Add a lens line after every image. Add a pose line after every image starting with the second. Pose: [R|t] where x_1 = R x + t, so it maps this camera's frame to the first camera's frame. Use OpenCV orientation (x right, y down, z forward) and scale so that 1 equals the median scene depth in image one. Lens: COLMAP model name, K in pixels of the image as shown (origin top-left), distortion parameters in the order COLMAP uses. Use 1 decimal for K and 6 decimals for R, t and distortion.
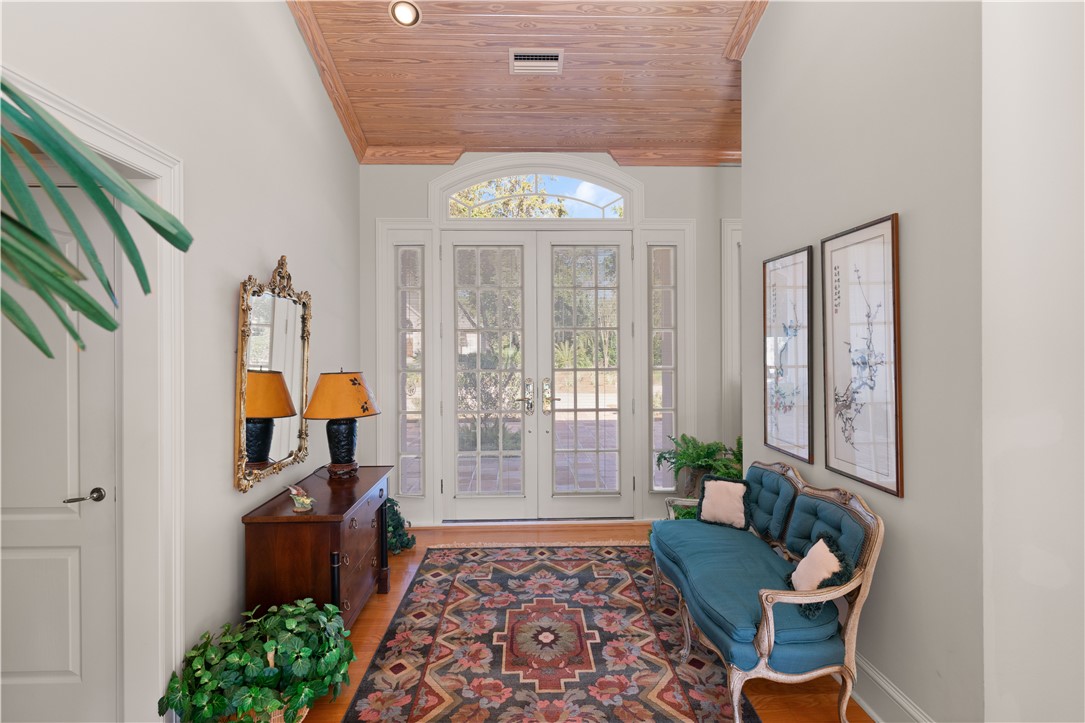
lens RADIAL K [[524.8, 0, 538.3], [0, 524.8, 351.3], [0, 0, 1]] dist [0.000695, -0.000052]
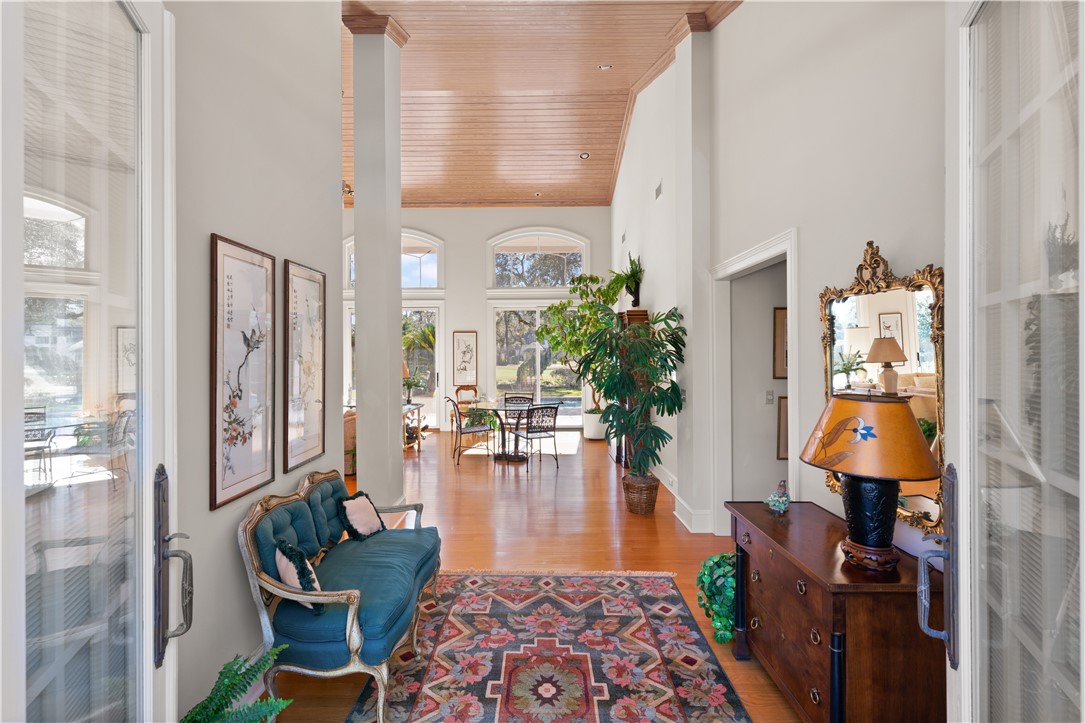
lens RADIAL K [[524.8, 0, 538.3], [0, 524.8, 351.3], [0, 0, 1]] dist [0.000695, -0.000052]
pose [[-0.999394, 0.013384, 0.032144, -0.006593], [0.013341, 0.999910, -0.001533, -0.019011], [-0.032162, -0.001104, -0.999482, 2.045728]]
